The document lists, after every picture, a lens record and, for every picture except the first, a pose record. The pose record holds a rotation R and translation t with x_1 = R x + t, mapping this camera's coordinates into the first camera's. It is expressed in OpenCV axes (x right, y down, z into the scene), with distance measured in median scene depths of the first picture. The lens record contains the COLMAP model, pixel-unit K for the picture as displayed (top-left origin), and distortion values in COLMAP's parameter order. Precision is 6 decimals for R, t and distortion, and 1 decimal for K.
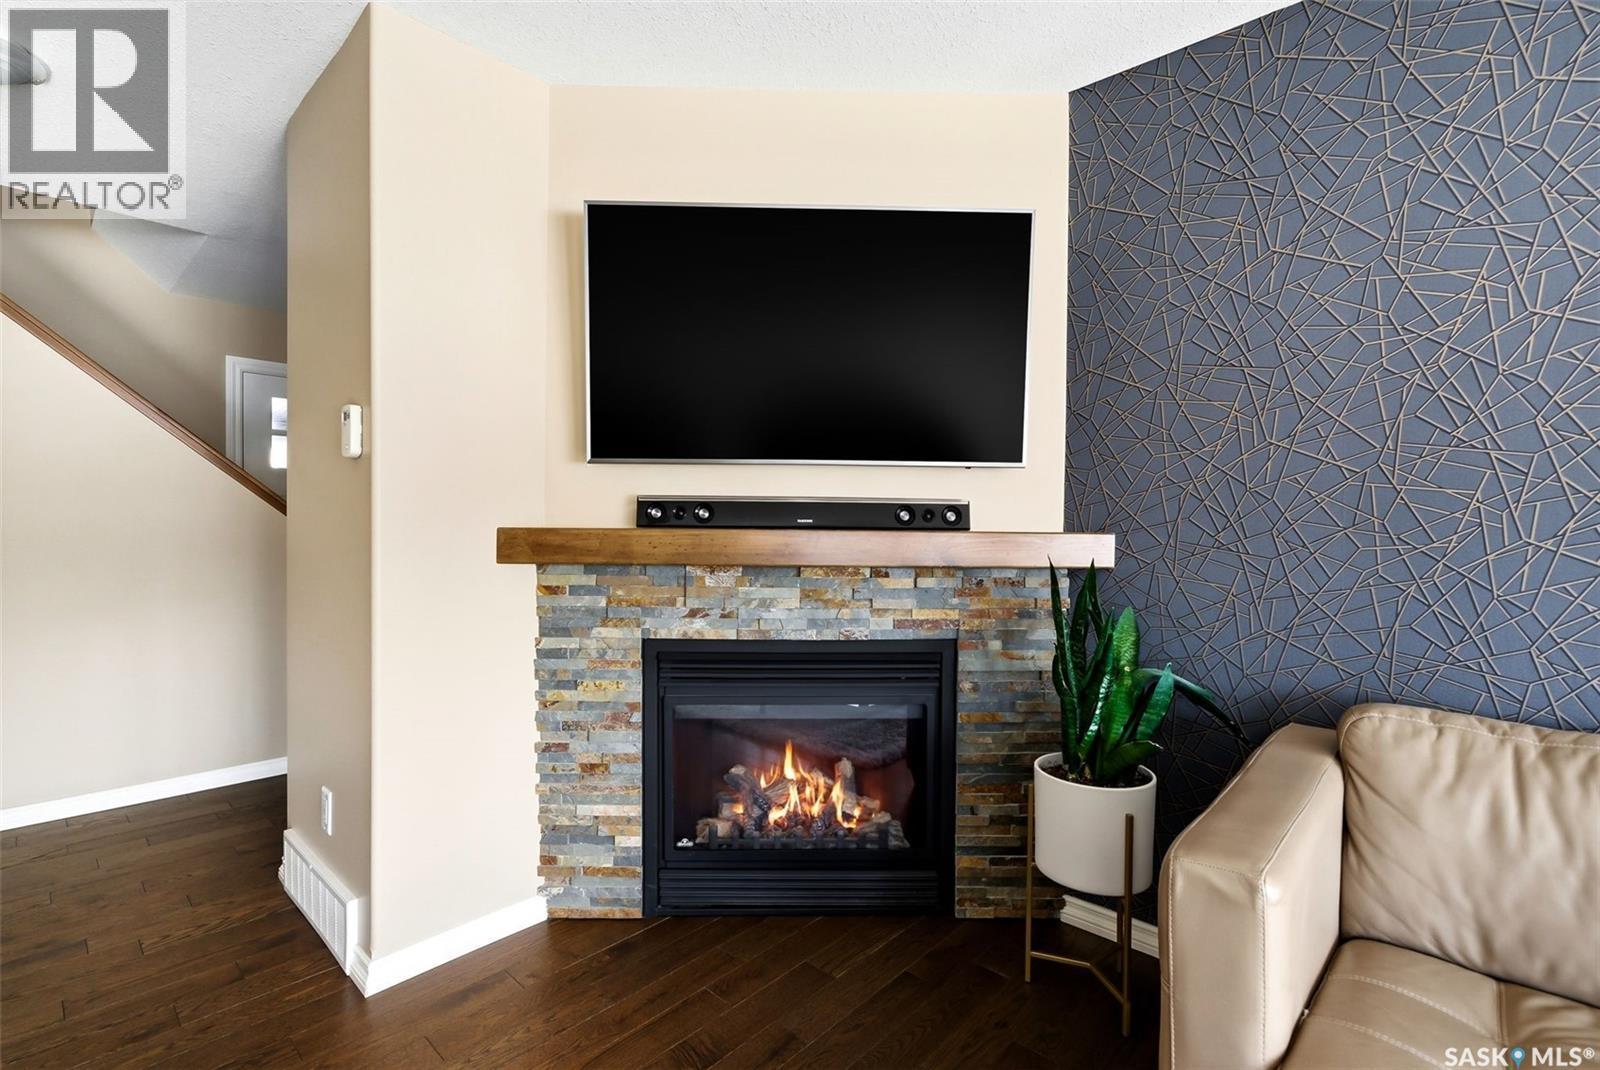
lens RADIAL K [[727.4, 0, 798.8], [0, 727.4, 539.6], [0, 0, 1]] dist [0.002481, 0.000492]
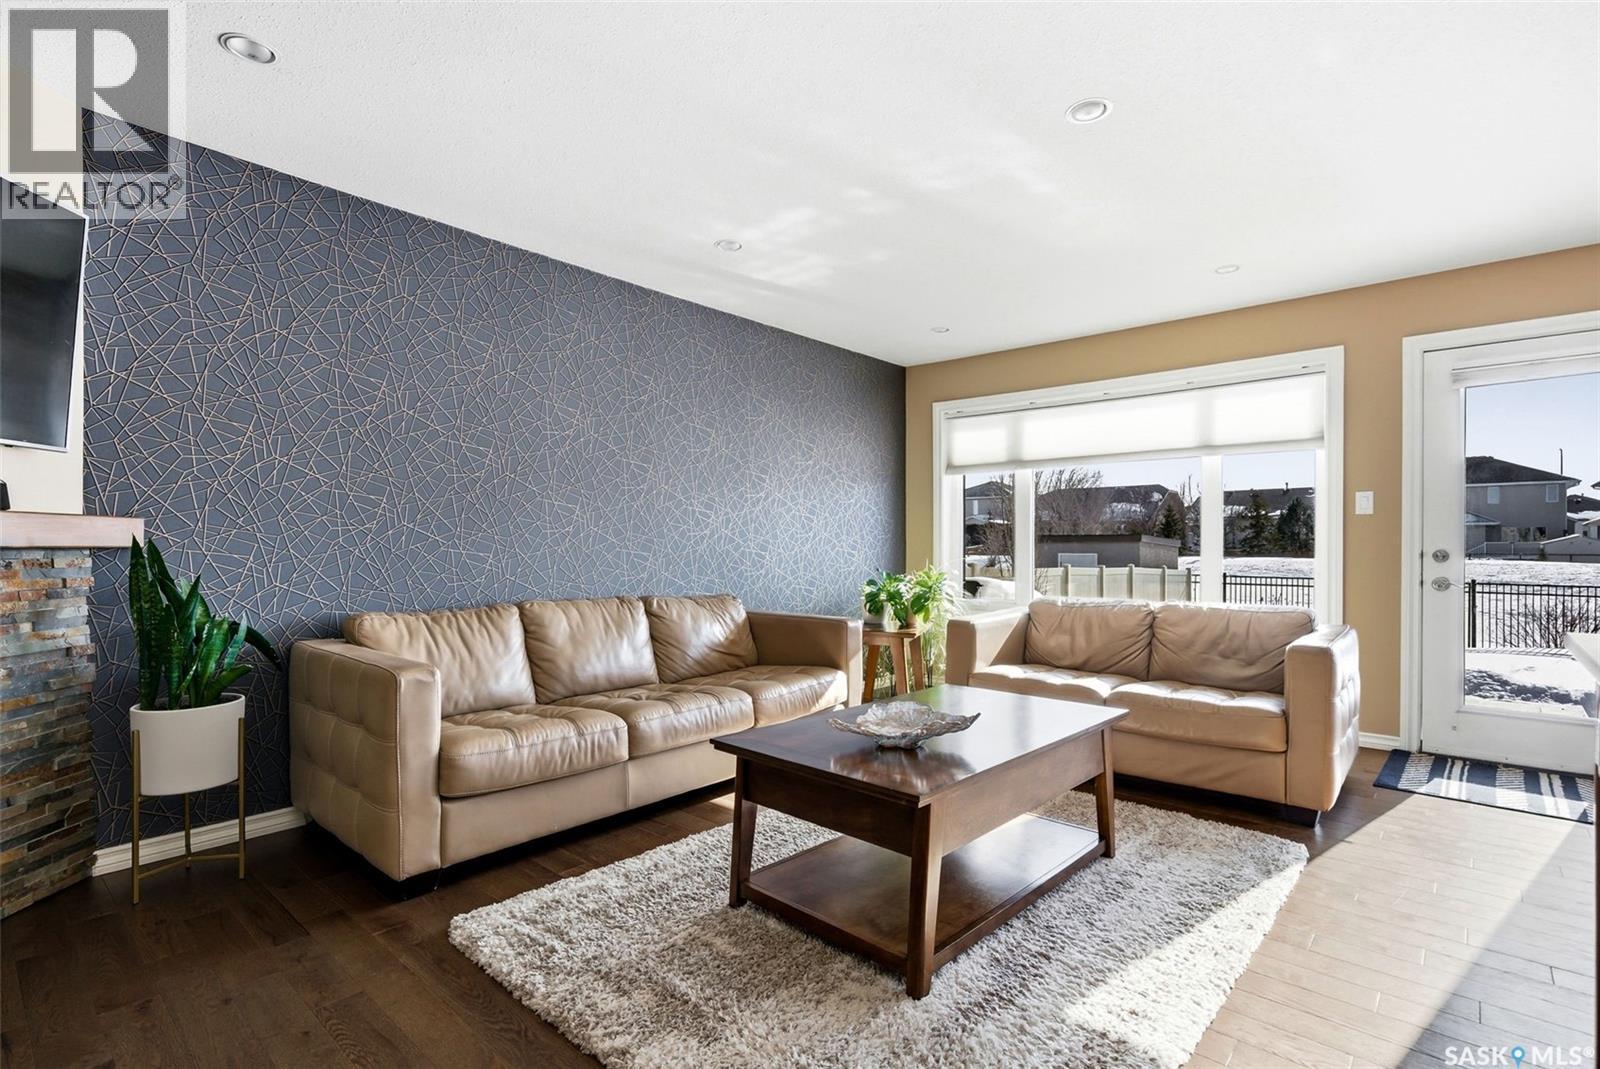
lens RADIAL K [[740.0, 0, 795.1], [0, 740.0, 547.5], [0, 0, 1]] dist [-0.001389, -0.001179]
pose [[-0.032571, -0.009507, 0.999424, -0.764640], [0.018272, 0.999782, 0.010106, 0.045465], [-0.999302, 0.018591, -0.032390, -0.011258]]
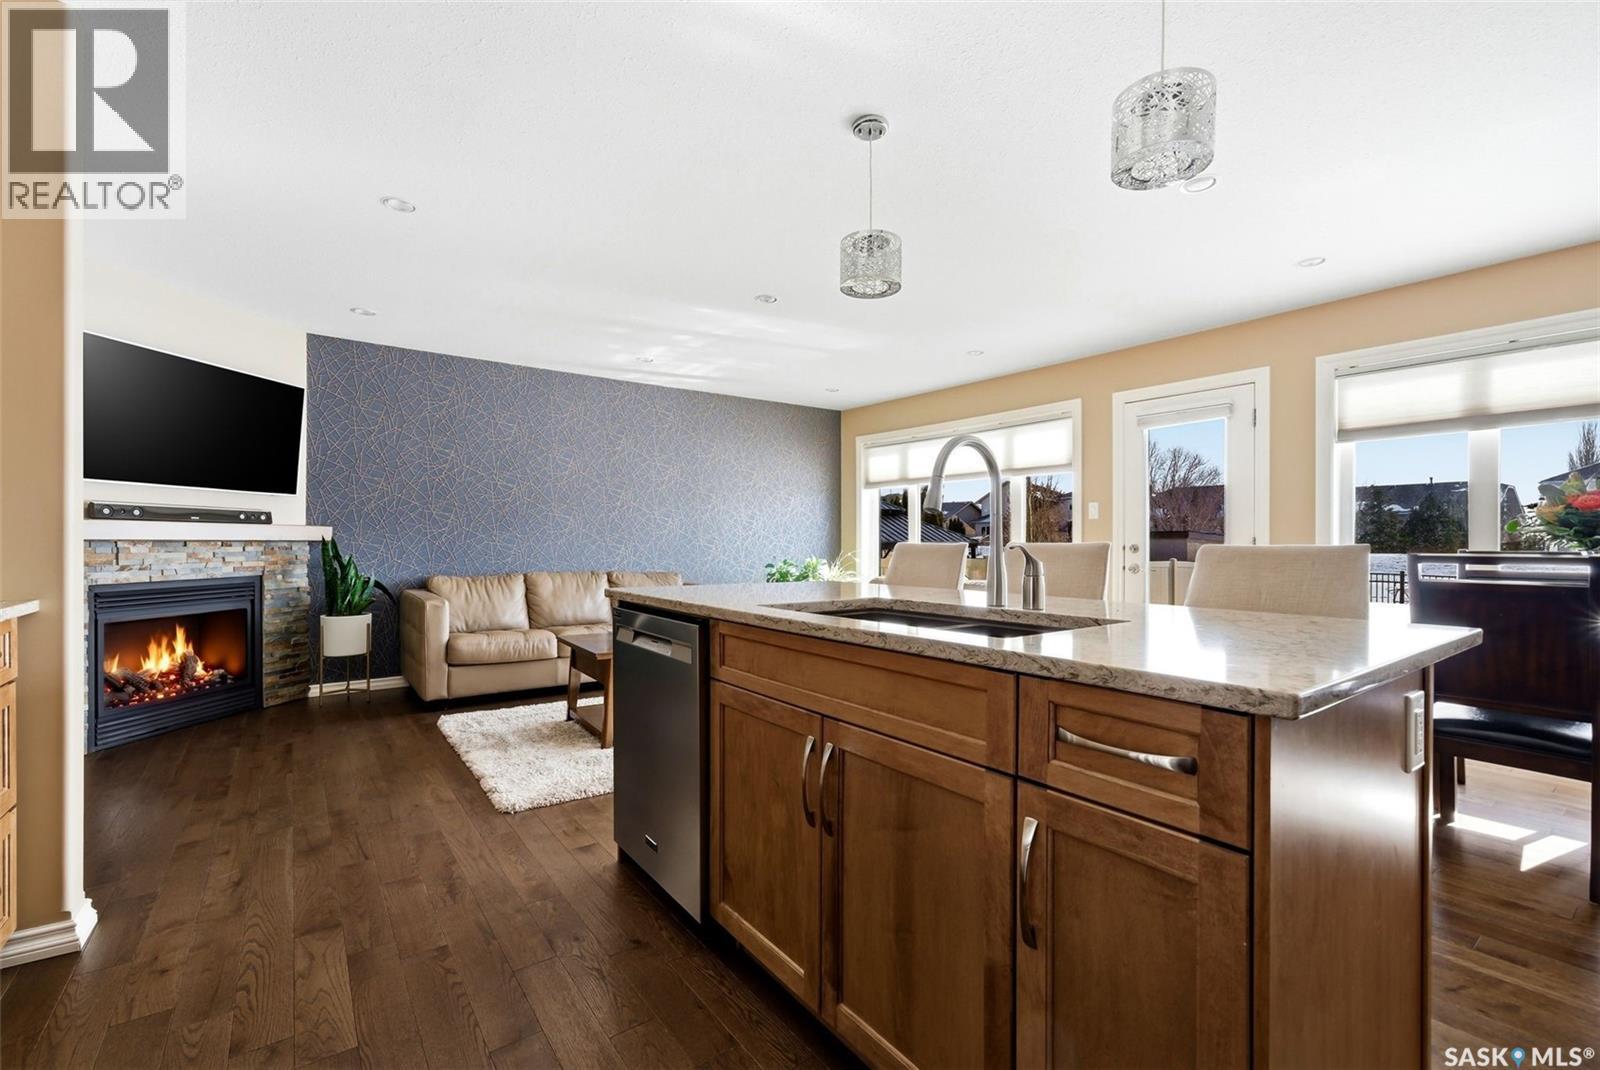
lens RADIAL K [[679.6, 0, 809.4], [0, 679.6, 537.6], [0, 0, 1]] dist [-0.010985, 0.000051]
pose [[0.169799, -0.002010, 0.985477, -1.452351], [0.017751, 0.999842, -0.001019, 0.057820], [-0.985319, 0.017666, 0.169808, -0.905713]]
